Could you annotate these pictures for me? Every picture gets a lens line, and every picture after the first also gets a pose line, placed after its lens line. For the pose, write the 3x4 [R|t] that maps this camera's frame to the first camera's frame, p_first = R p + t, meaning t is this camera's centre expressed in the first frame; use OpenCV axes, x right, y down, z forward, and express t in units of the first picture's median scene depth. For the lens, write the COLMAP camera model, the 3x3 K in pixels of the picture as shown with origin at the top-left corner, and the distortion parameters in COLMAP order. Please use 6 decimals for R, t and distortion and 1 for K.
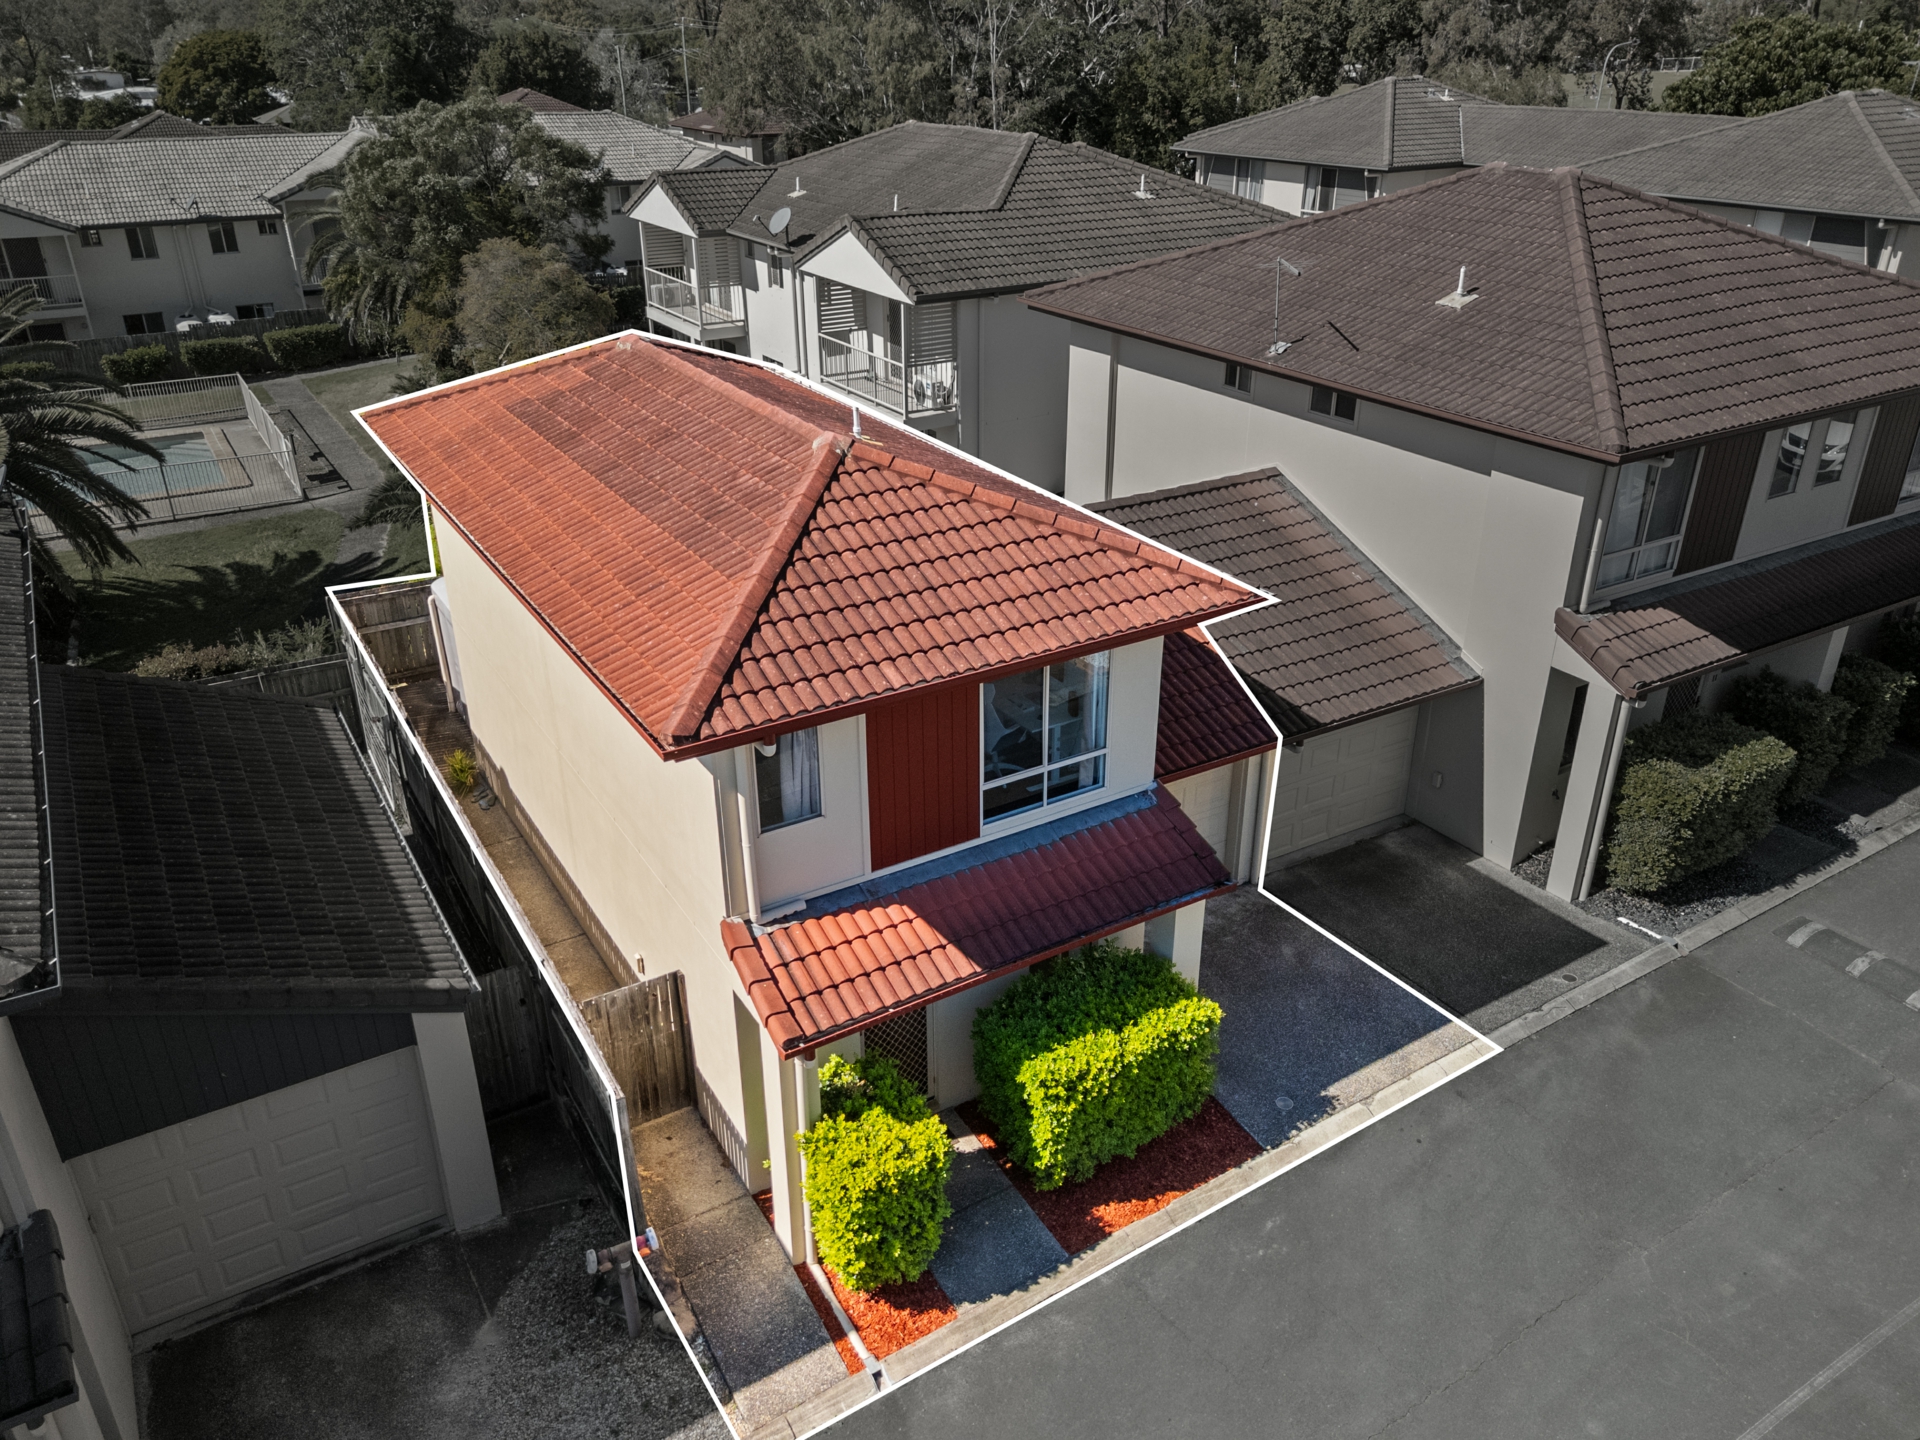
lens RADIAL K [[1431.2, 0, 947.9], [0, 1431.2, 735.8], [0, 0, 1]] dist [0.056190, -0.037917]
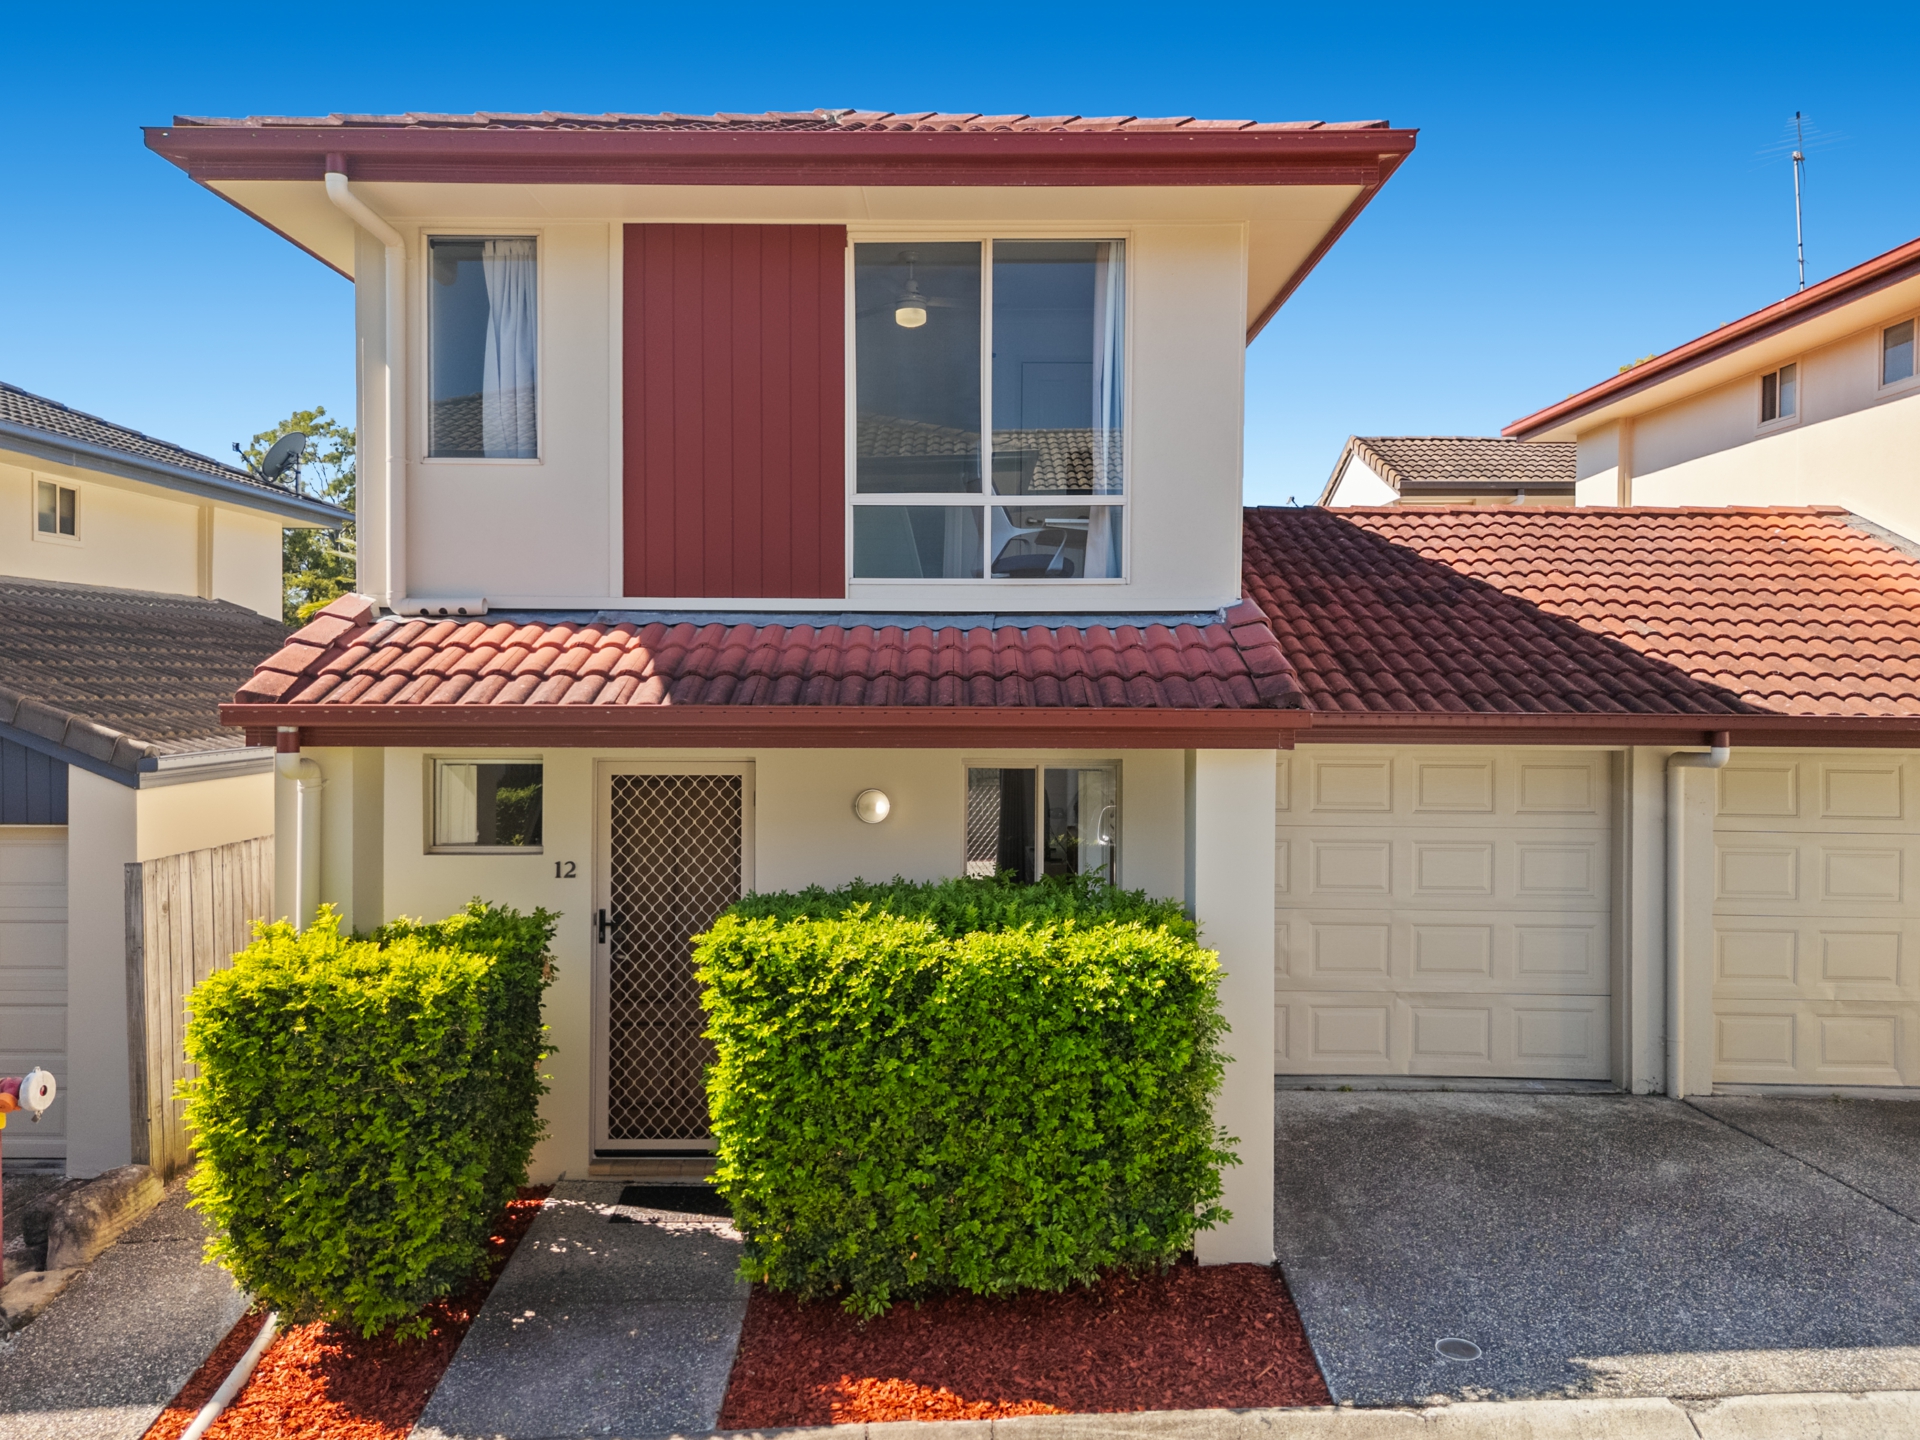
lens RADIAL K [[1431.2, 0, 943.3], [0, 1431.2, 708.9], [0, 0, 1]] dist [0.056190, -0.037917]
pose [[0.850441, 0.020904, -0.525655, 0.346806], [-0.246266, 0.898784, -0.362684, 0.300160], [0.464869, 0.437893, 0.769511, 0.599951]]
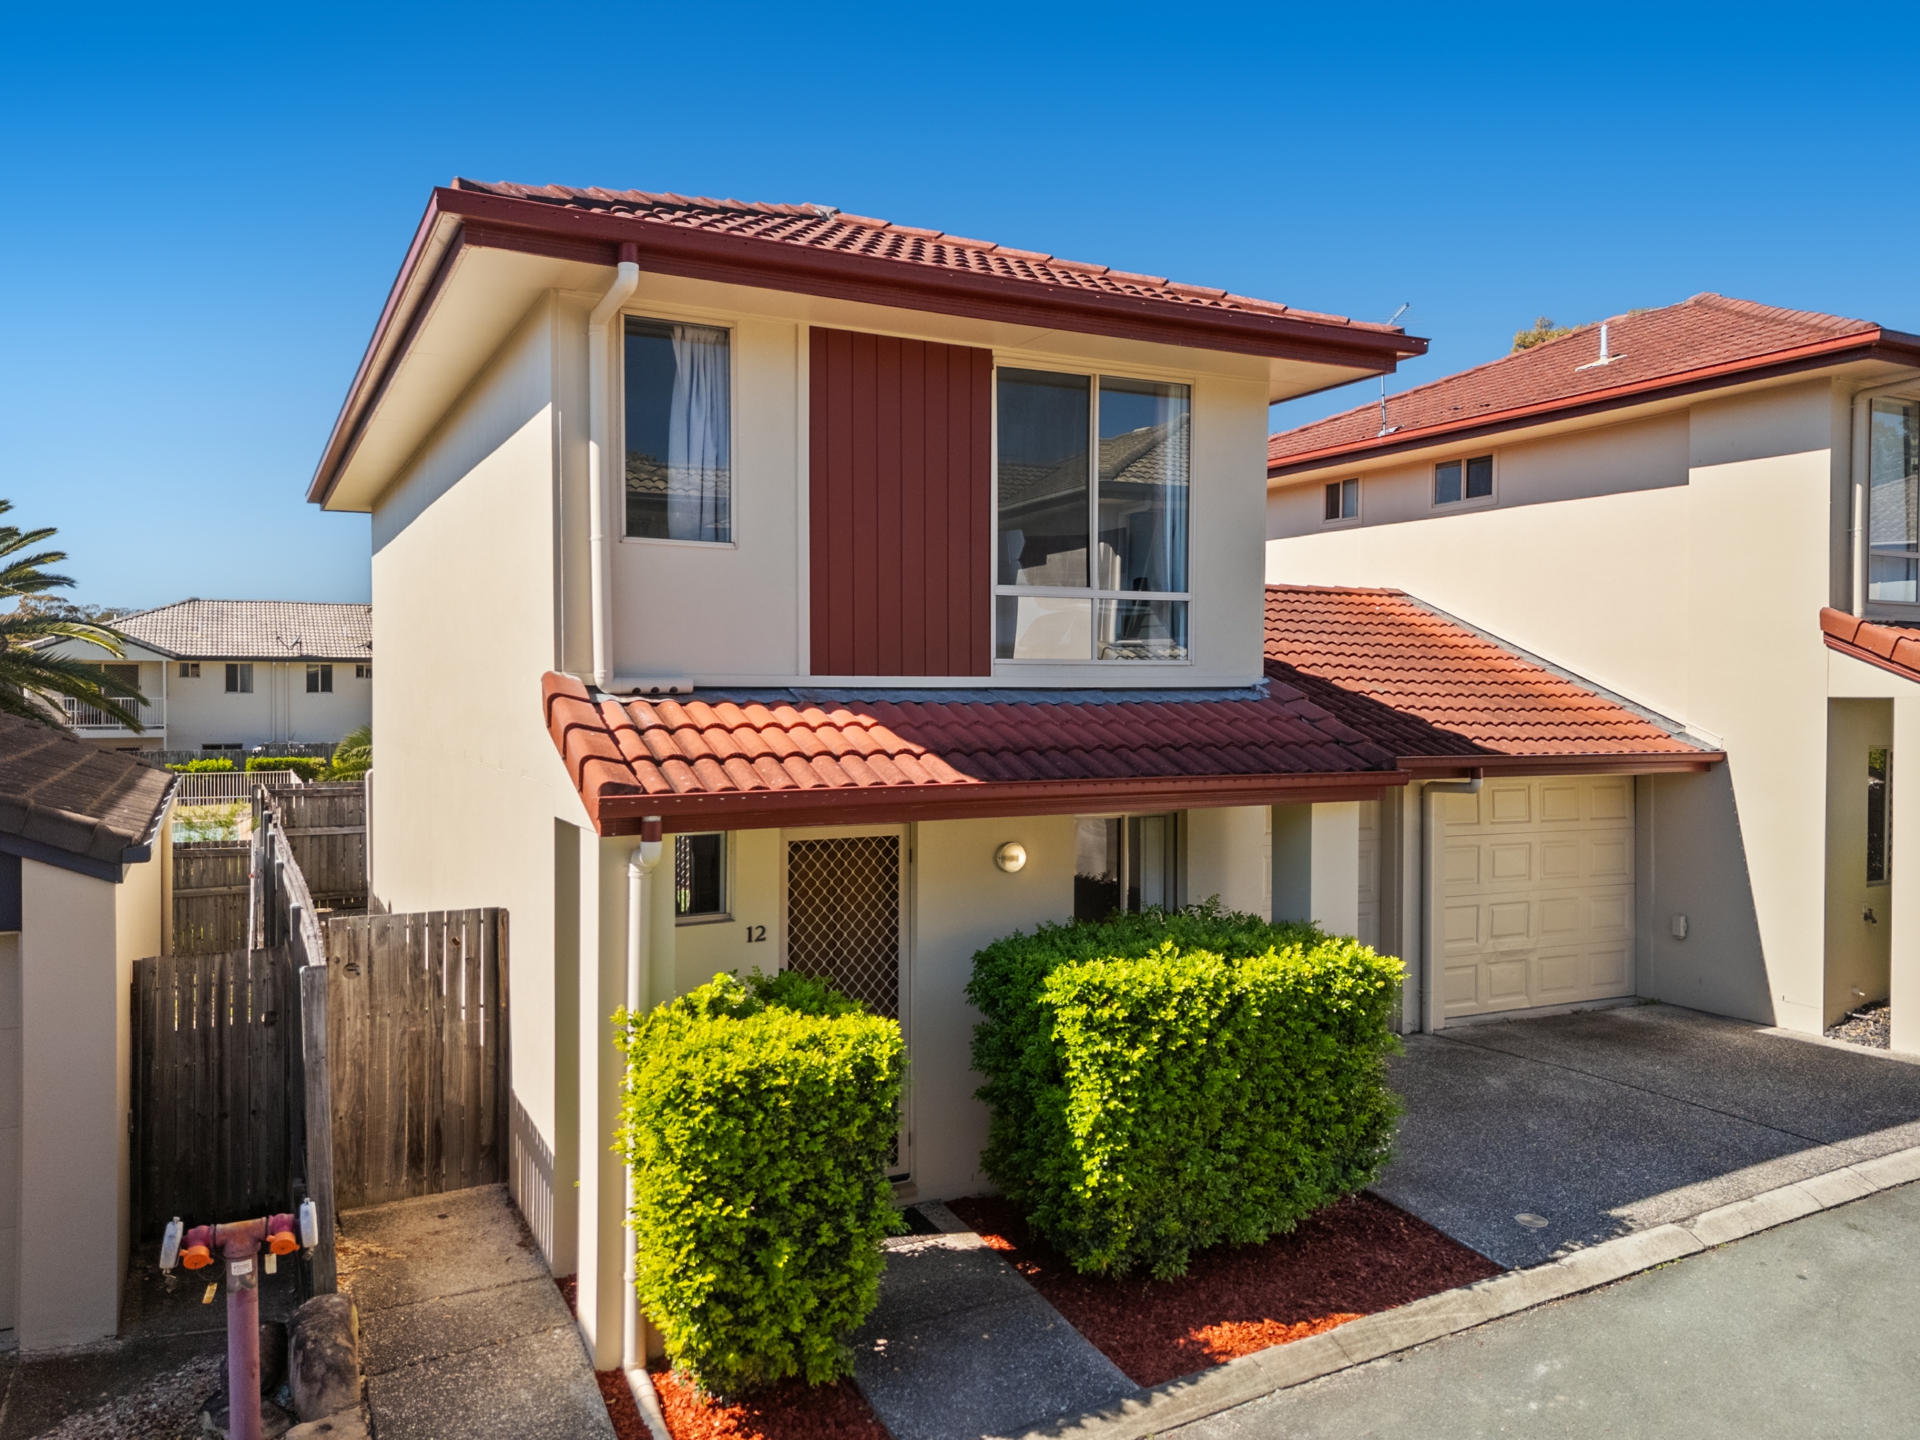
lens RADIAL K [[1431.2, 0, 951.2], [0, 1431.2, 717.0], [0, 0, 1]] dist [0.056190, -0.037917]
pose [[0.997656, 0.011164, -0.067519, 0.047641], [-0.039238, 0.901645, -0.430692, 0.358899], [0.056070, 0.432332, 0.899970, 0.428561]]
